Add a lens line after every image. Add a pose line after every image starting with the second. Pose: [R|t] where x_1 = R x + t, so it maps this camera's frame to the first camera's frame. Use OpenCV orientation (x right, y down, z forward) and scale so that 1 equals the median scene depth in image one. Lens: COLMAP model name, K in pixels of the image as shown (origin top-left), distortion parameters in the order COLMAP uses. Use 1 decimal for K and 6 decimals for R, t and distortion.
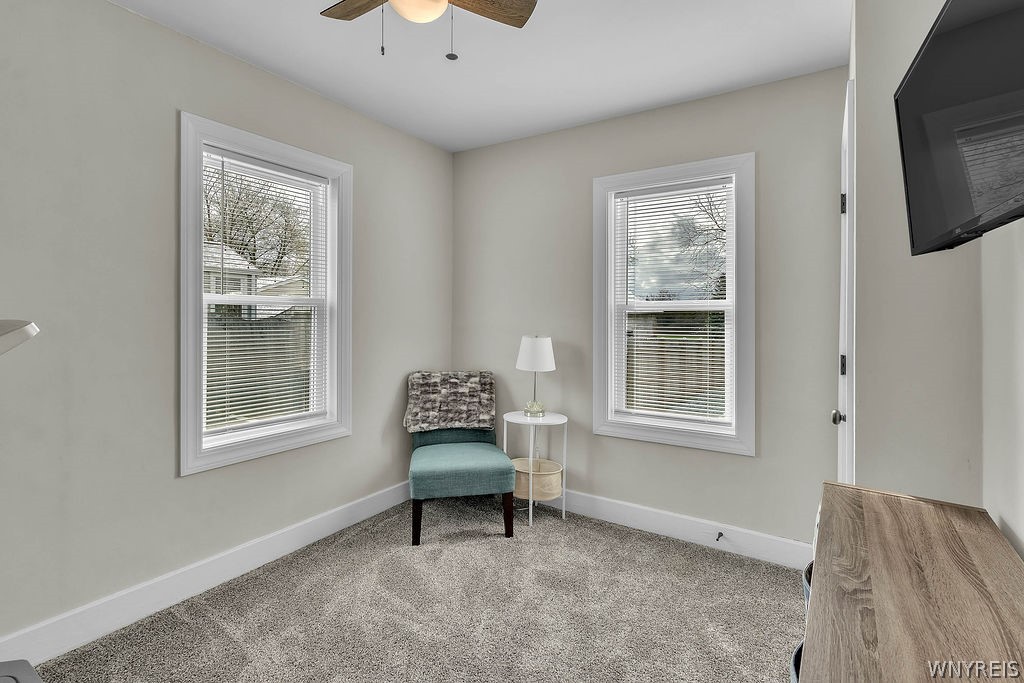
lens RADIAL K [[478.8, 0, 509.1], [0, 478.8, 313.6], [0, 0, 1]] dist [0.000774, 0.000390]
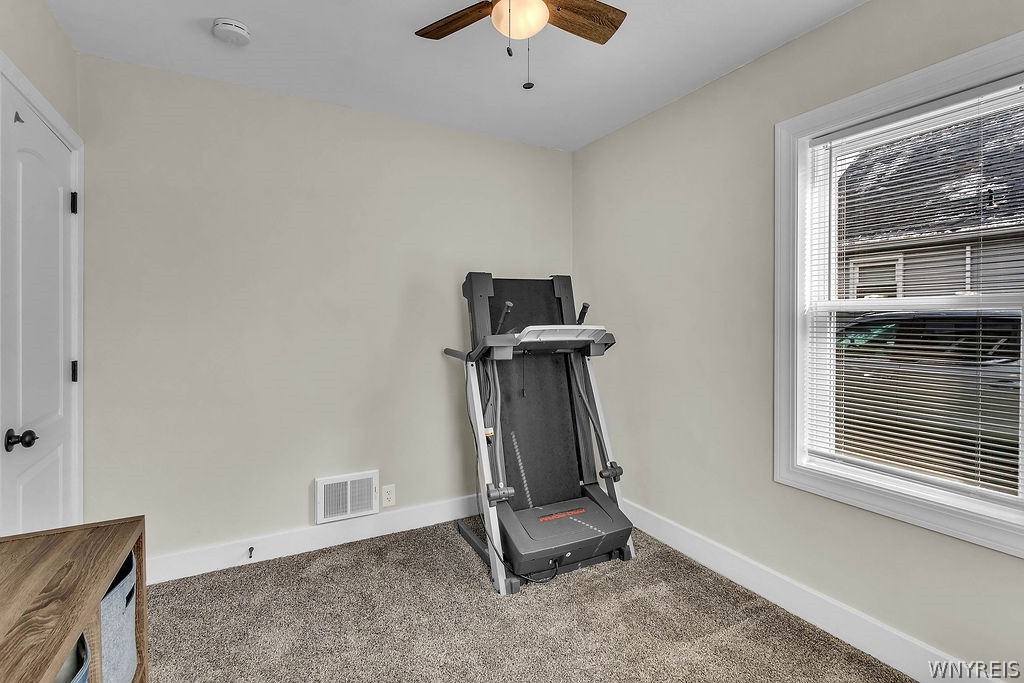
lens RADIAL K [[478.8, 0, 509.1], [0, 478.8, 313.6], [0, 0, 1]] dist [0.000774, 0.000390]
pose [[-0.470745, -0.014722, -0.882146, 1.067008], [0.000463, 0.999857, -0.016933, 0.000647], [0.882269, -0.008380, -0.470671, 2.133950]]
